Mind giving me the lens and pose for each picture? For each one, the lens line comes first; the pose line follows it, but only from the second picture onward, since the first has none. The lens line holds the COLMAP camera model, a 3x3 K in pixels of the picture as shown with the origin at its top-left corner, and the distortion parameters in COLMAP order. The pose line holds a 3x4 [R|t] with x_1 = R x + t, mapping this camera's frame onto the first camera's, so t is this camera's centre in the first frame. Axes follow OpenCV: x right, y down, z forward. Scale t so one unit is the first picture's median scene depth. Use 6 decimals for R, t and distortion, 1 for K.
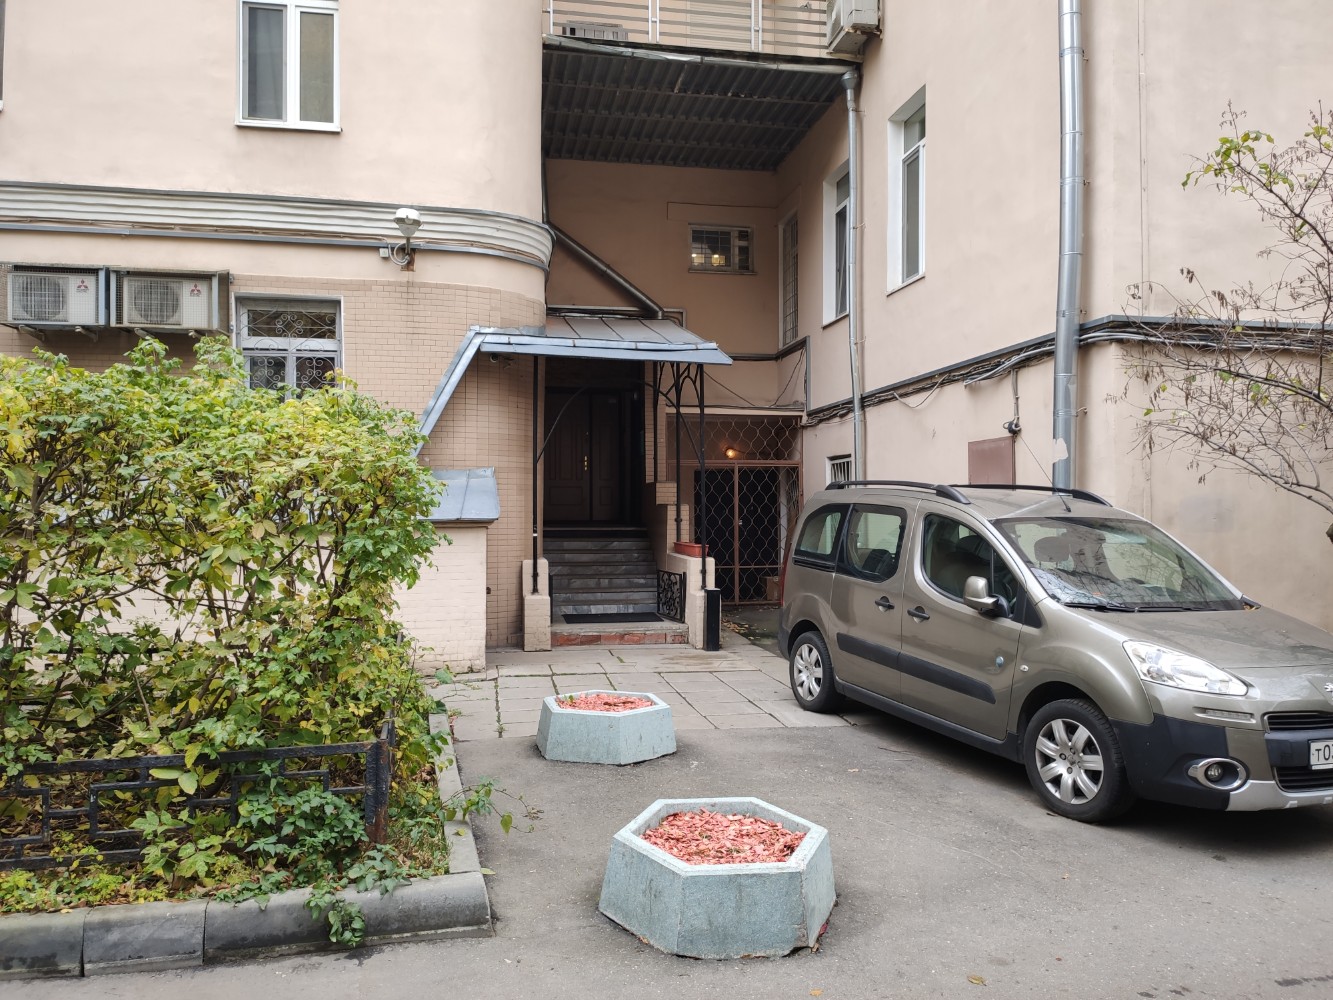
lens RADIAL K [[1009.8, 0, 666.6], [0, 1009.8, 503.5], [0, 0, 1]] dist [0.001514, -0.000730]
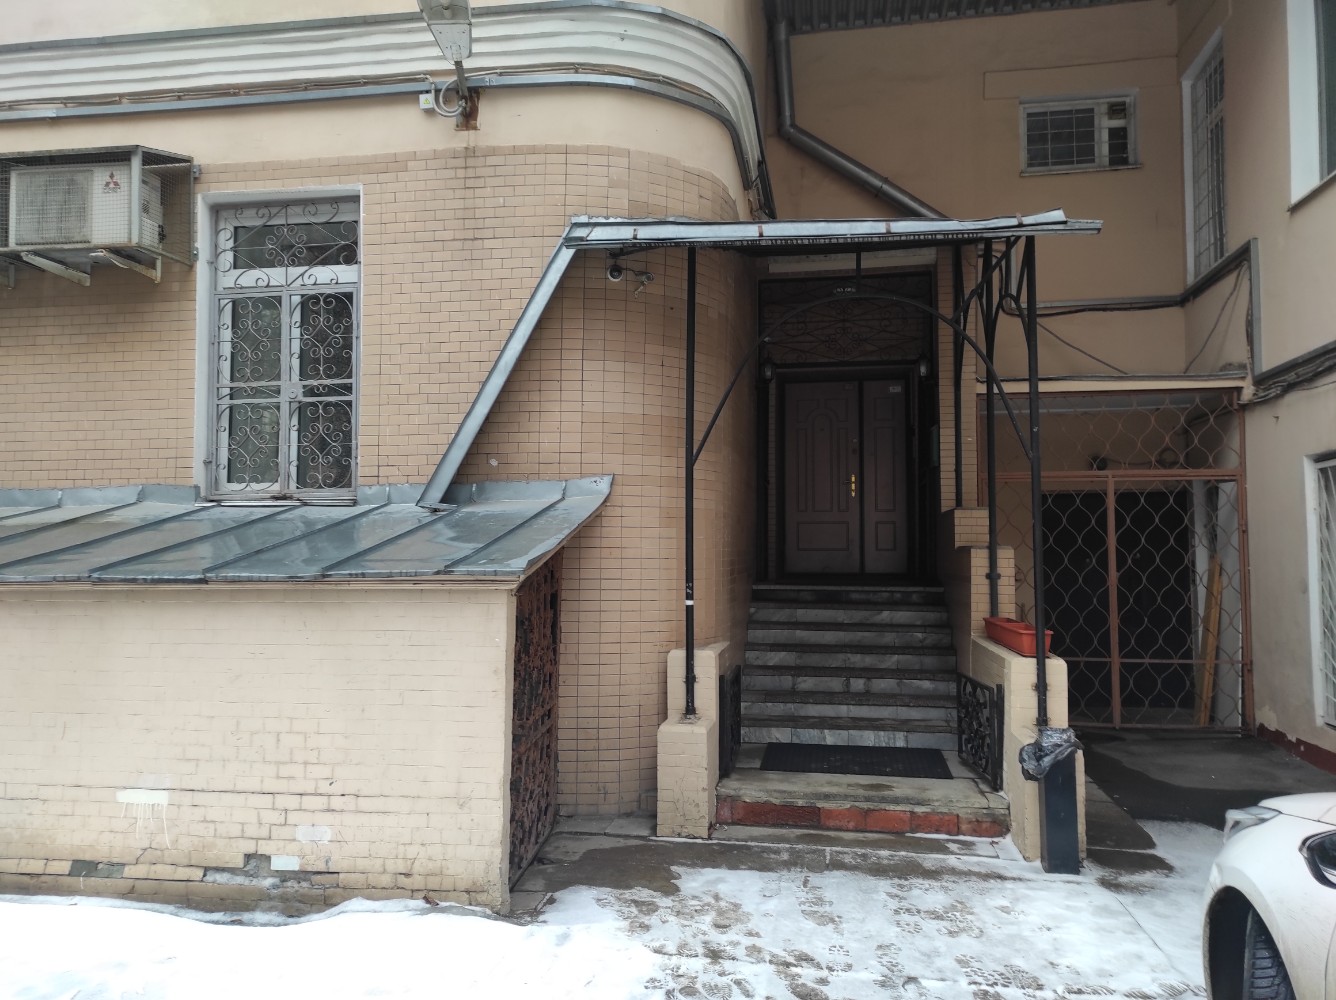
lens RADIAL K [[962.6, 0, 660.0], [0, 962.6, 507.1], [0, 0, 1]] dist [0.041177, -0.020895]
pose [[0.935778, -0.014115, -0.352307, 0.029447], [-0.002391, 0.998921, -0.046372, 0.004391], [0.352582, 0.044236, 0.934735, 0.491628]]
